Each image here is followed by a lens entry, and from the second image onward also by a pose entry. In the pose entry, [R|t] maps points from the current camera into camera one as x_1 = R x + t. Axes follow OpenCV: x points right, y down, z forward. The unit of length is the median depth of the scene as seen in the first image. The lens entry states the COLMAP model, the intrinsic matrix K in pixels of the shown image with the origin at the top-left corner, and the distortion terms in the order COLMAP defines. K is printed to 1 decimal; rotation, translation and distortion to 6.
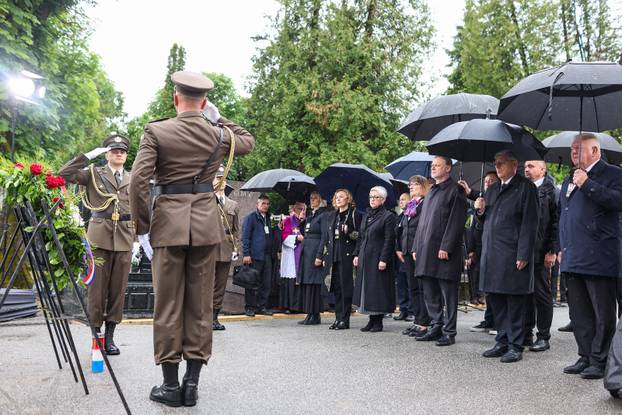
lens RADIAL K [[589.1, 0, 311.0], [0, 589.1, 207.5], [0, 0, 1]] dist [-0.110195, 0.134543]
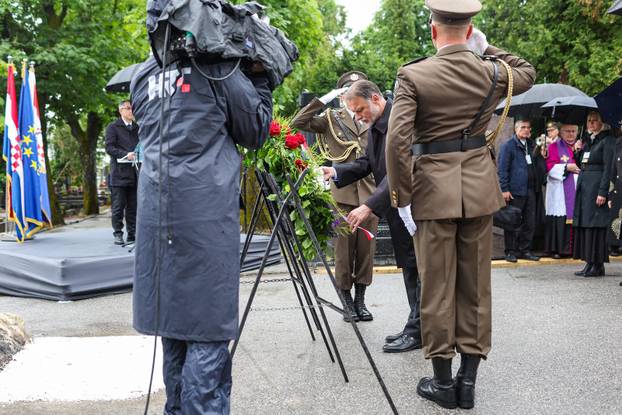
lens RADIAL K [[638.4, 0, 292.1], [0, 638.4, 216.4], [0, 0, 1]] dist [-0.053585, 0.049118]
pose [[0.916468, -0.016702, -0.399758, -0.015992], [0.074233, 0.988879, 0.128867, -0.014766], [0.393160, -0.147778, 0.907517, 0.026995]]
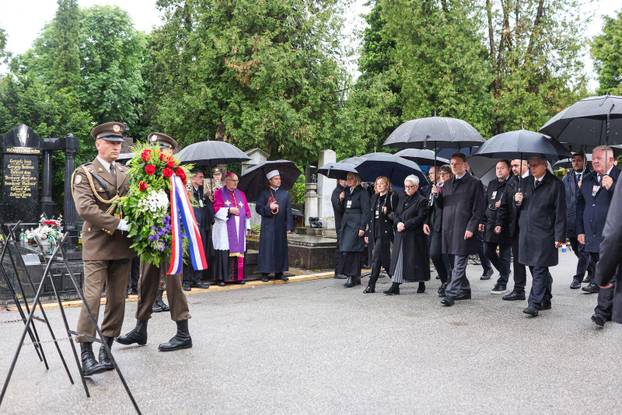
lens RADIAL K [[635.3, 0, 295.0], [0, 635.3, 198.5], [0, 0, 1]] dist [-0.082049, 0.024015]
pose [[0.991906, -0.028549, 0.123722, -0.030618], [0.018349, 0.996396, 0.082814, -0.036206], [-0.125641, -0.079873, 0.988855, -0.051228]]
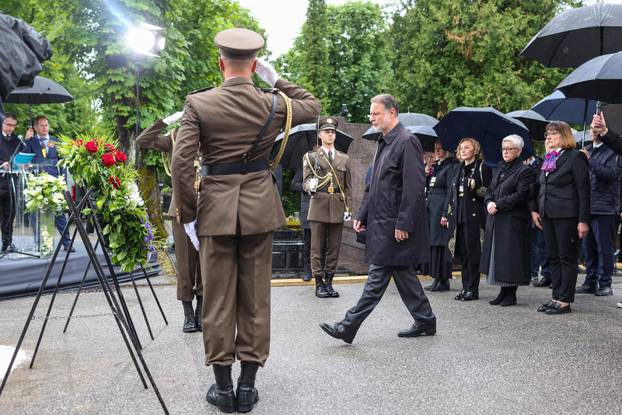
lens RADIAL K [[621.8, 0, 302.6], [0, 621.8, 193.1], [0, 0, 1]] dist [-0.072106, 0.004089]
pose [[0.962533, -0.013464, -0.270829, 0.031523], [0.035374, 0.996466, 0.076185, -0.014271], [0.268846, -0.082911, 0.959608, 0.032339]]
